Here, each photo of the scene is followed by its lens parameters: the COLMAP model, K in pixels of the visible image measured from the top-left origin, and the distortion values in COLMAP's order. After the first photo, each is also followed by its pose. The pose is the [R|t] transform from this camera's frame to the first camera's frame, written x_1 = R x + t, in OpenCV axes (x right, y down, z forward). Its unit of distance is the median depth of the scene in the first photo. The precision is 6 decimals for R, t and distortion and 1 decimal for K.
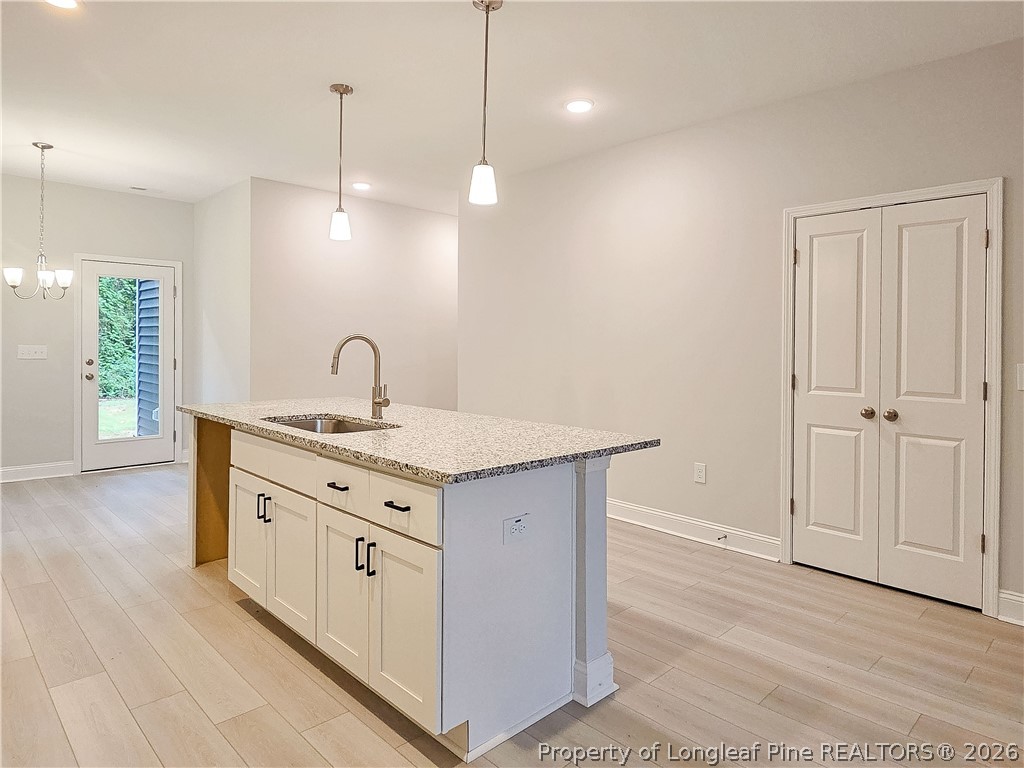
lens RADIAL K [[619.5, 0, 508.6], [0, 619.5, 336.9], [0, 0, 1]] dist [-0.005840, -0.001054]
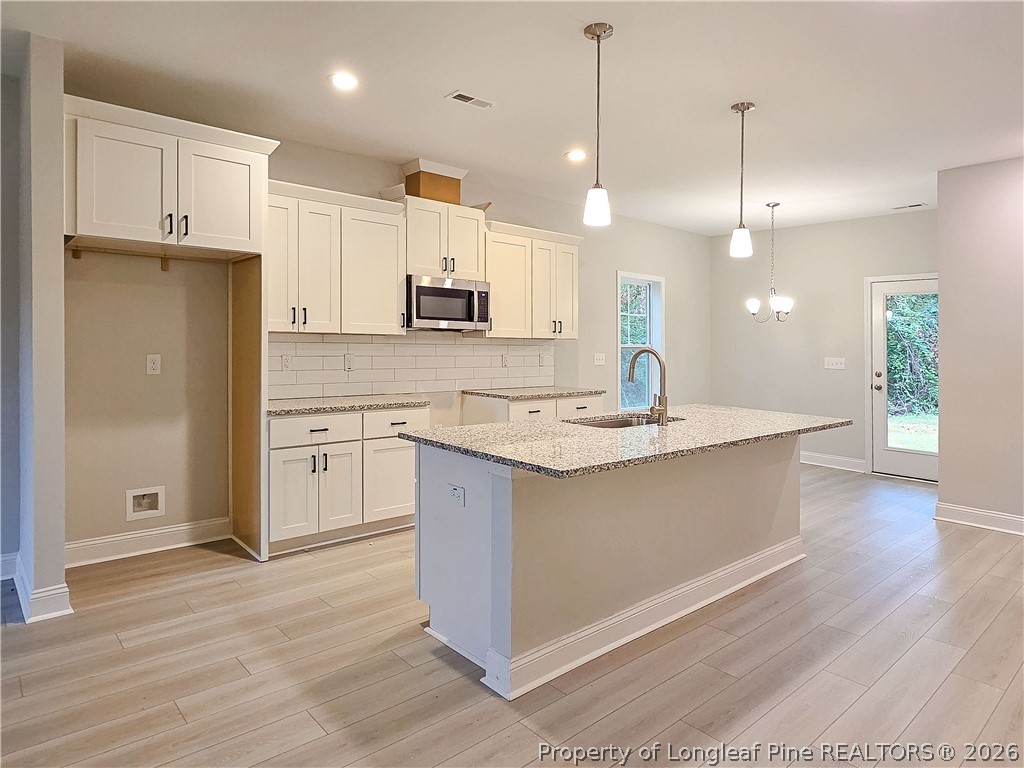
lens RADIAL K [[619.5, 0, 508.6], [0, 619.5, 336.9], [0, 0, 1]] dist [-0.005840, -0.001054]
pose [[-0.050375, -0.019890, -0.998532, 0.576632], [-0.003609, 0.999799, -0.019733, -0.000903], [0.998724, 0.002610, -0.050436, 0.507852]]
